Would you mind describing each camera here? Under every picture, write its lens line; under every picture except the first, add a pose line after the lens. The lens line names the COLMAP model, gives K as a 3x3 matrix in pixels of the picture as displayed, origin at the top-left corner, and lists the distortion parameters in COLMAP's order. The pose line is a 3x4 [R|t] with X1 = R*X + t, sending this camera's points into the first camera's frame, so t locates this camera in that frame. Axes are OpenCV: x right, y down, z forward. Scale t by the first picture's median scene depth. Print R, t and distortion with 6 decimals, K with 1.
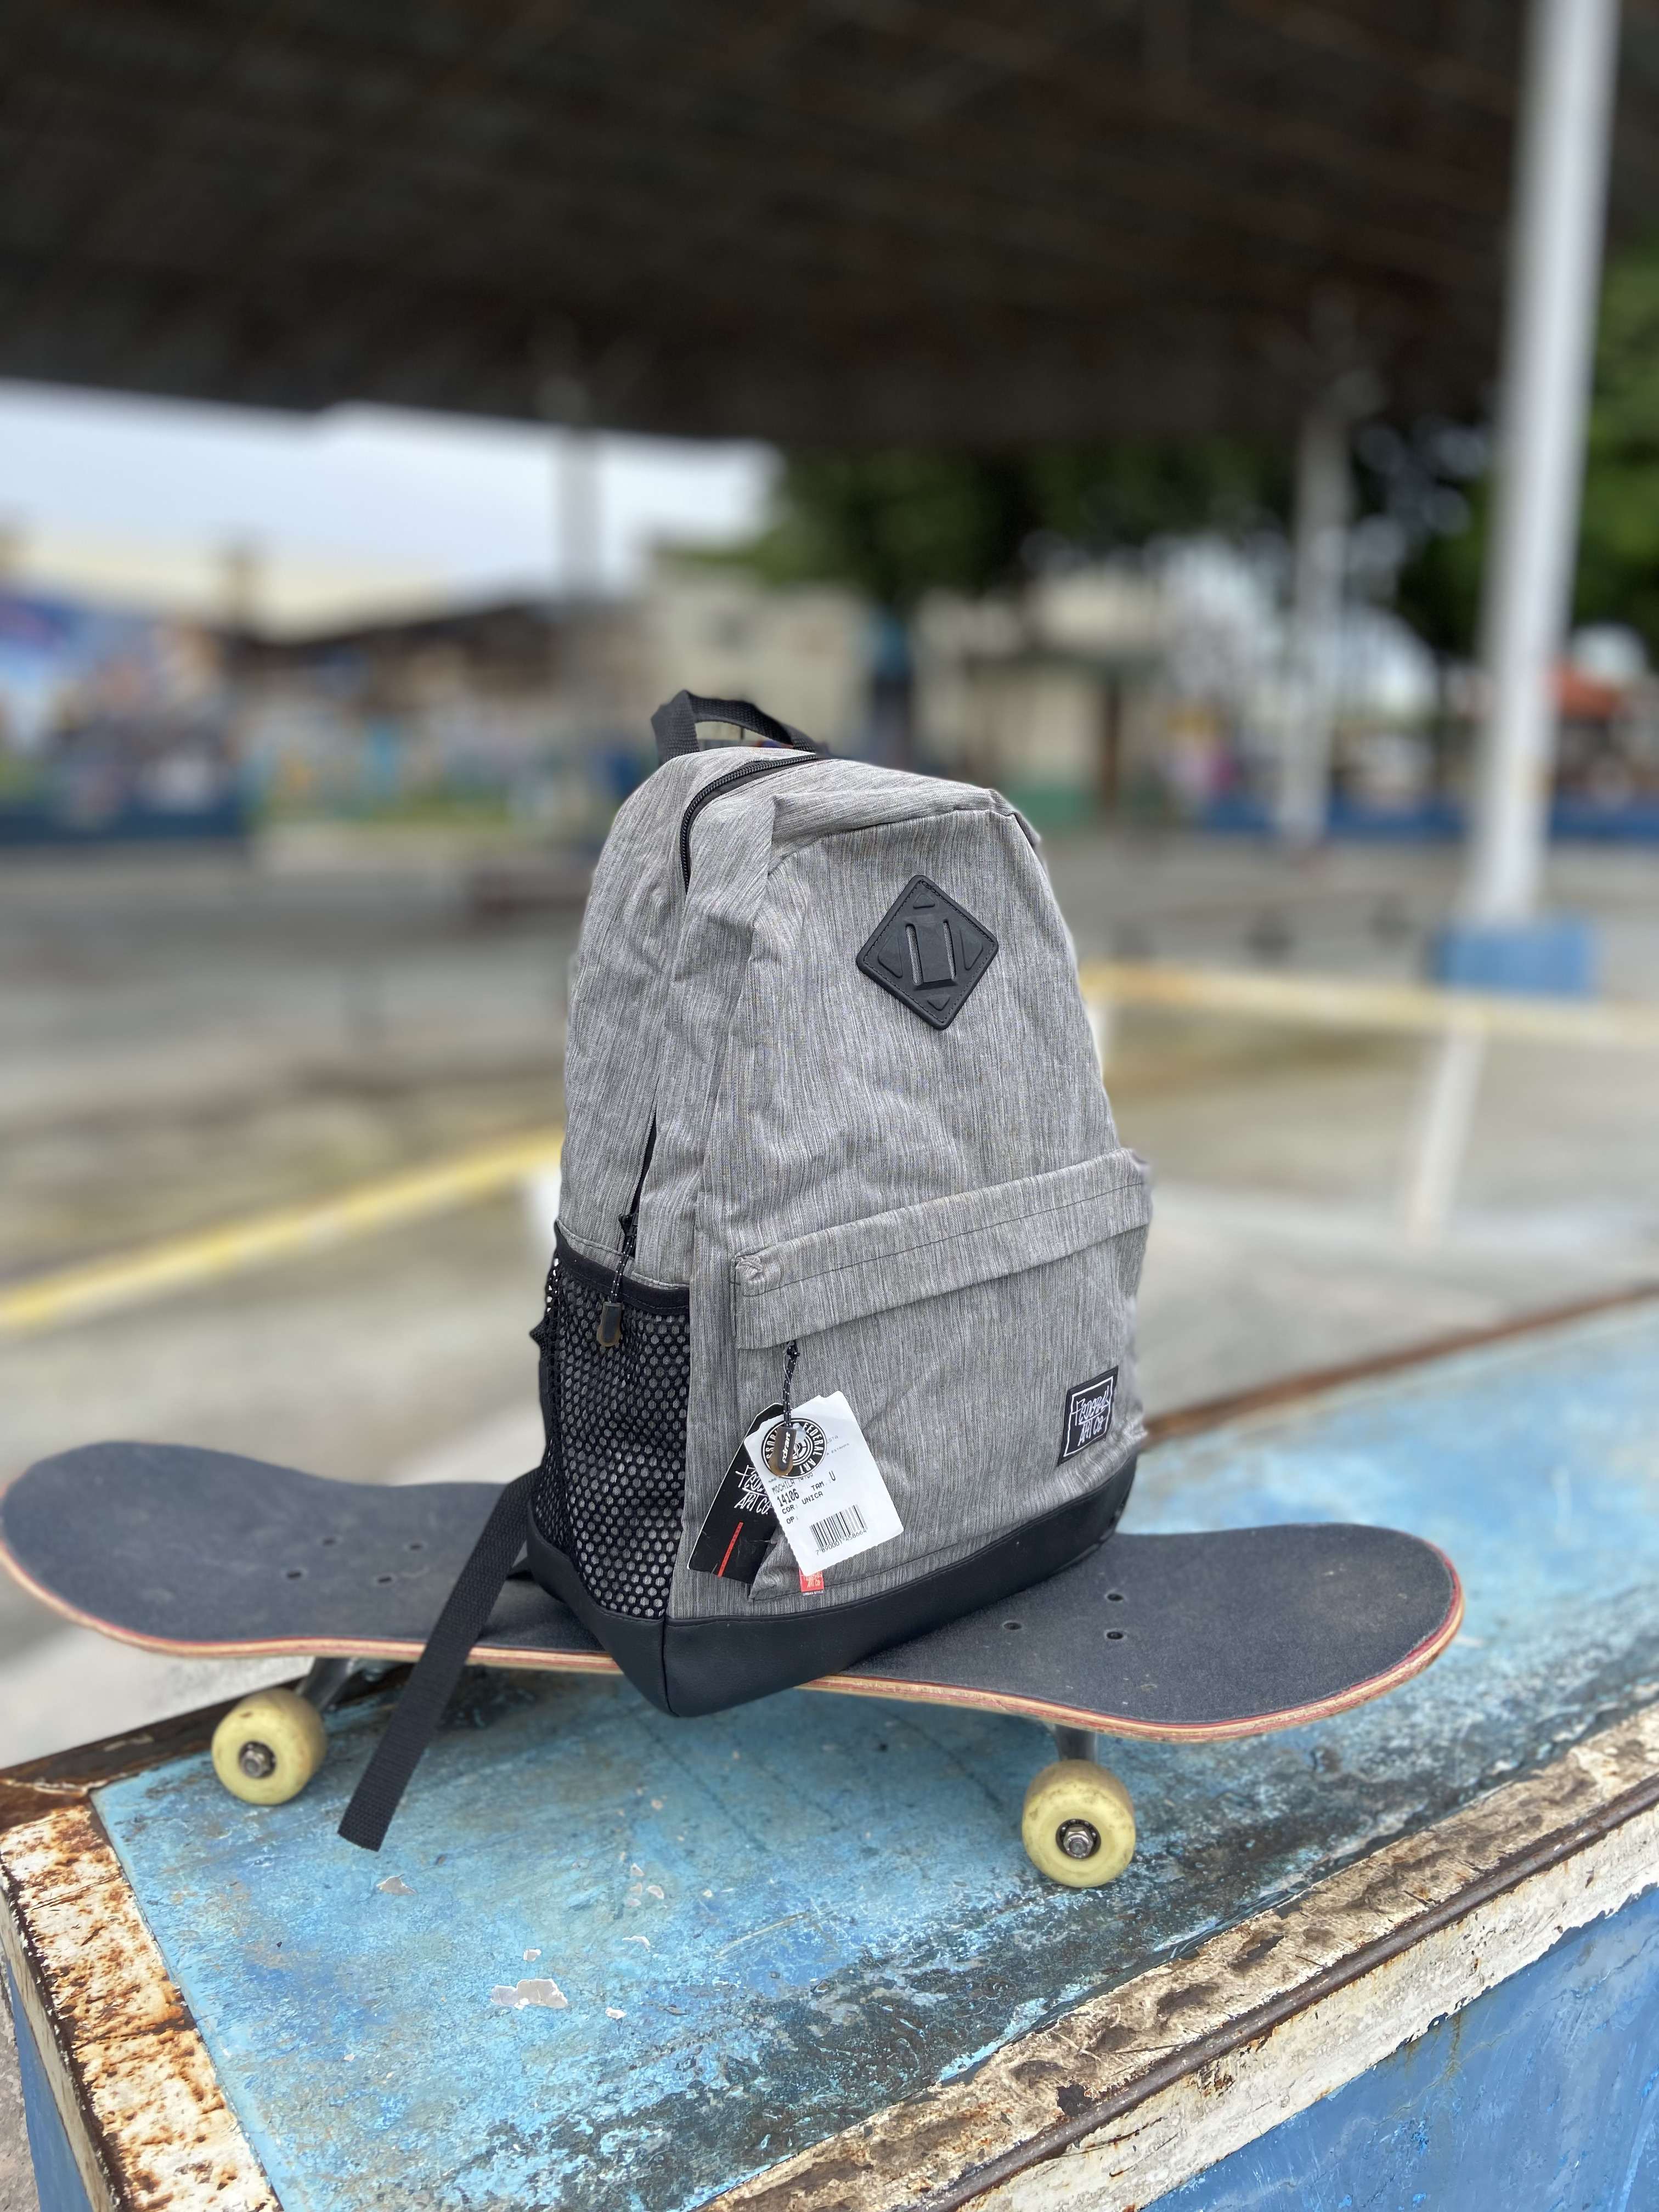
lens RADIAL K [[1682.3, 0, 848.3], [0, 1682.3, 1117.1], [0, 0, 1]] dist [0.112714, -0.149709]
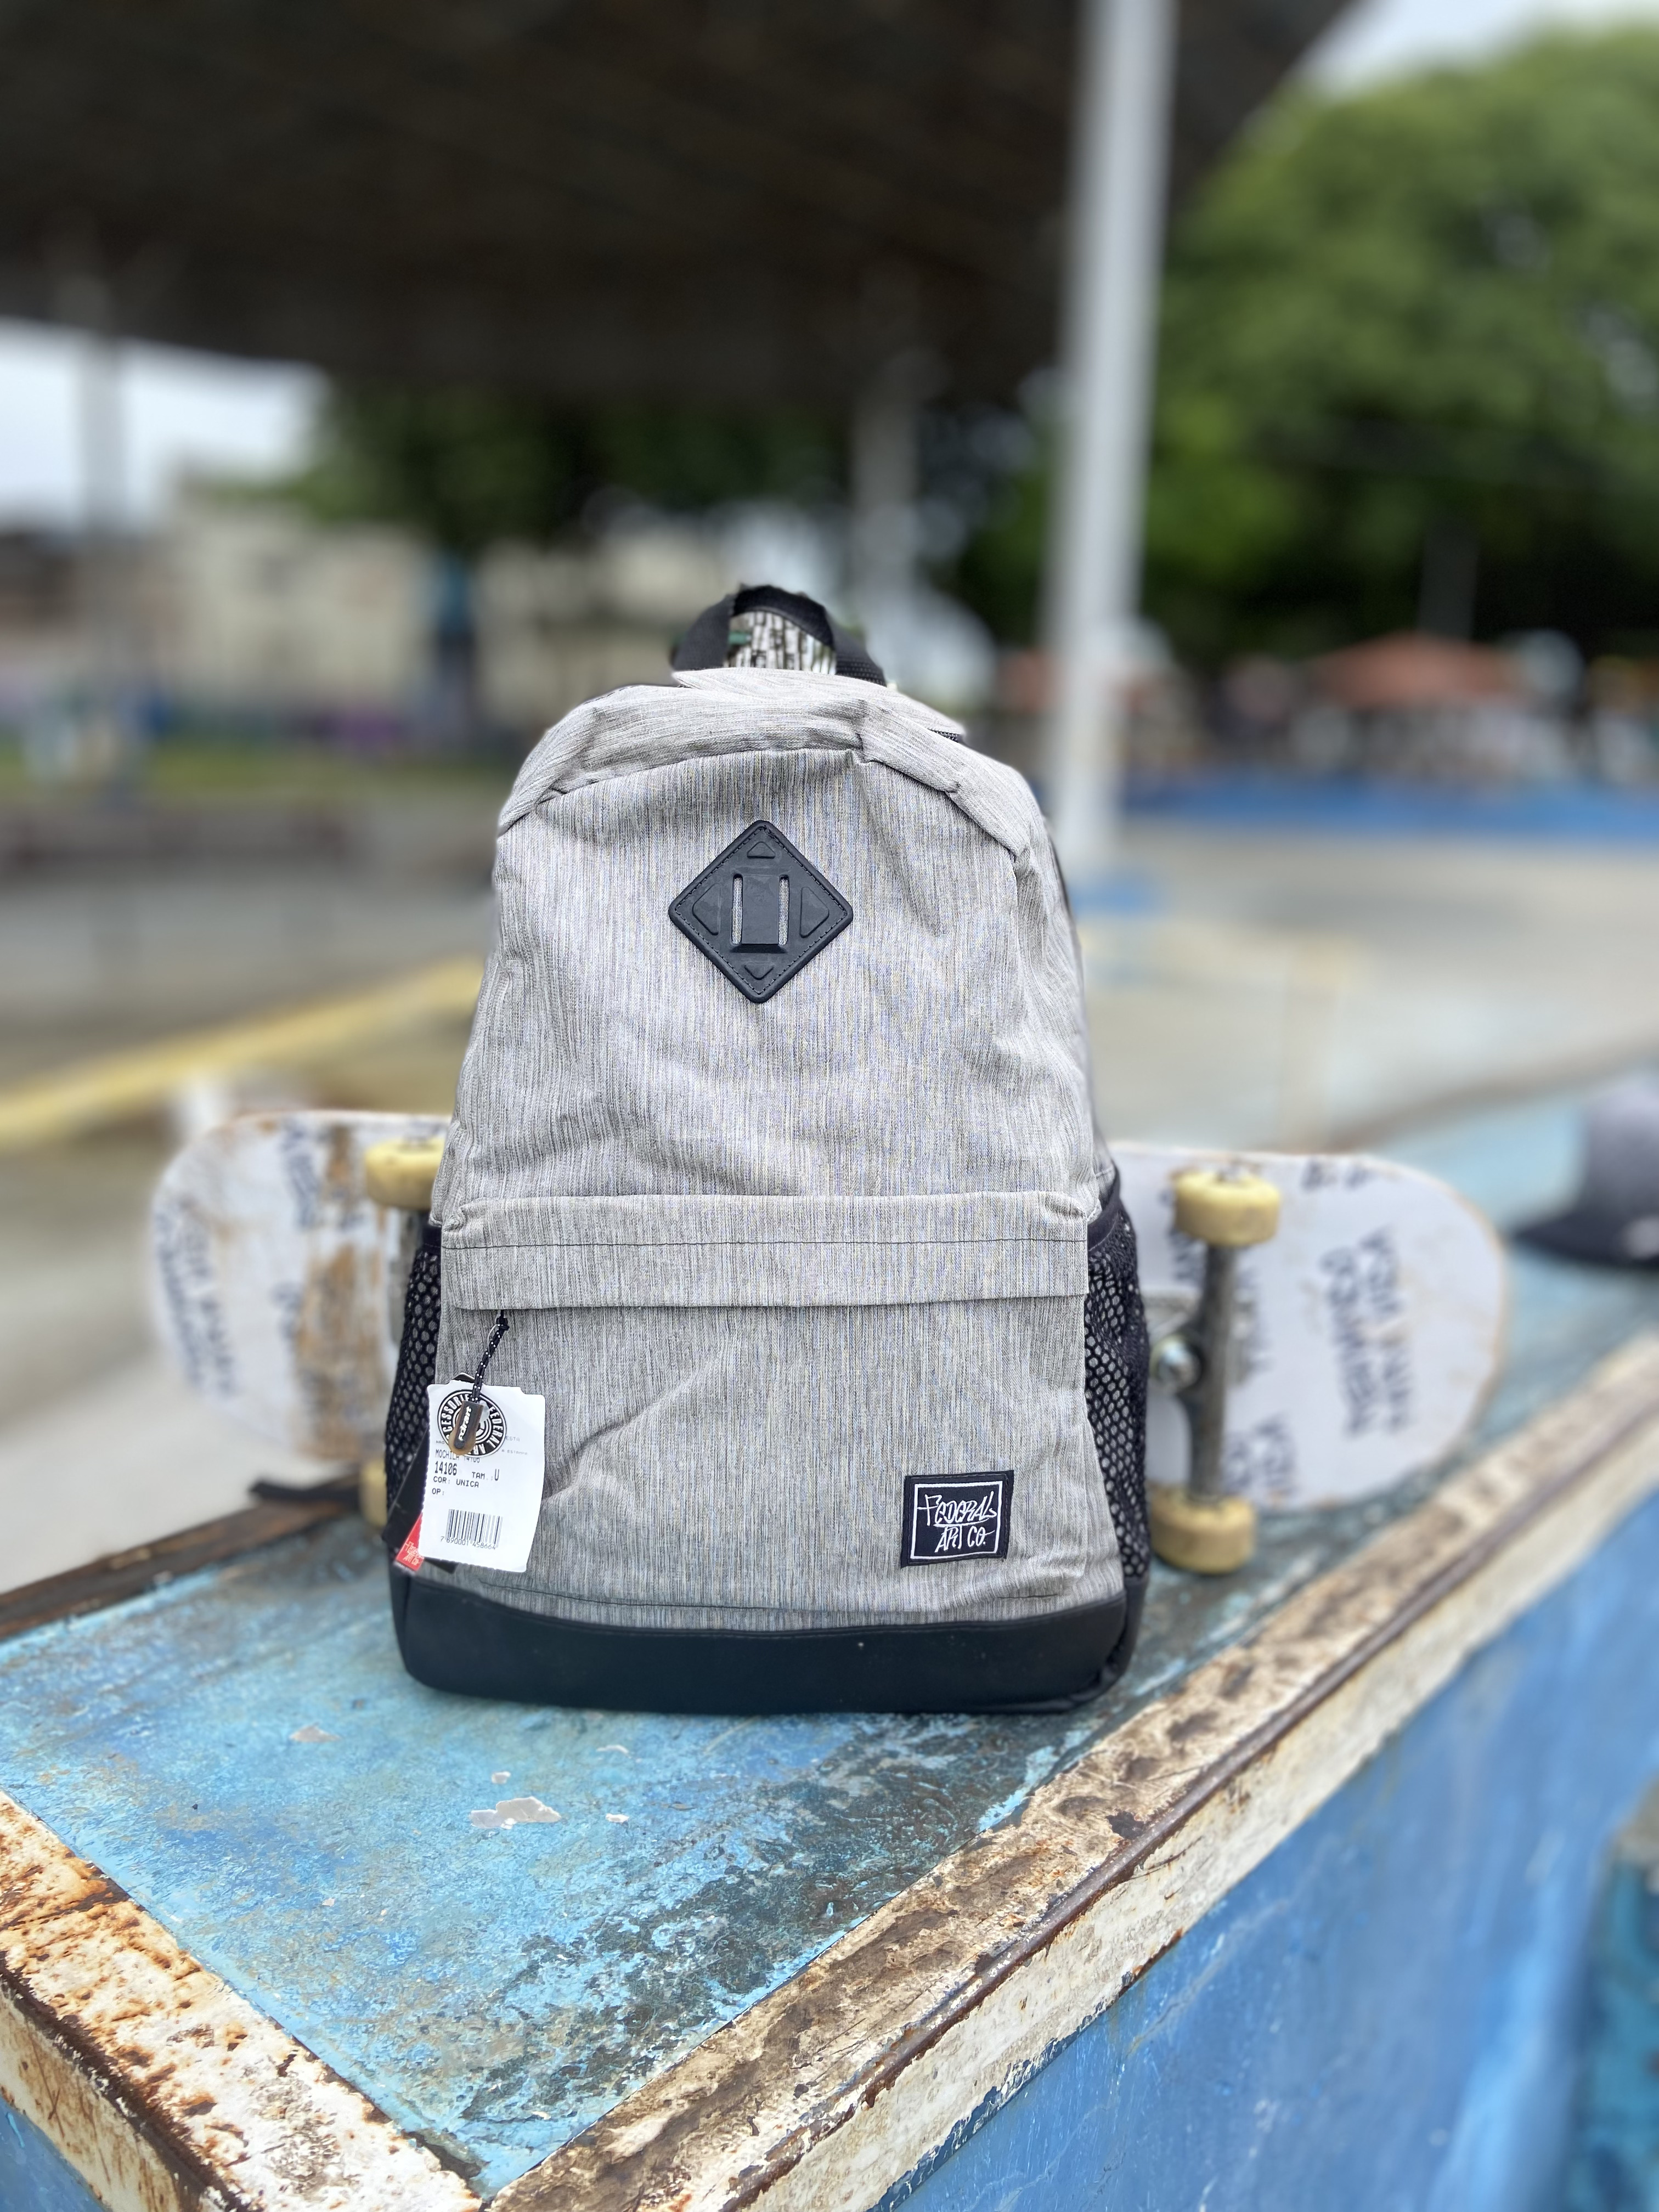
lens RADIAL K [[1682.3, 0, 866.6], [0, 1682.3, 1094.2], [0, 0, 1]] dist [0.112714, -0.149709]
pose [[0.968715, -0.028519, 0.246533, -0.218983], [0.025660, 0.999561, 0.014802, 0.127465], [-0.246847, -0.008013, 0.969021, 0.090795]]
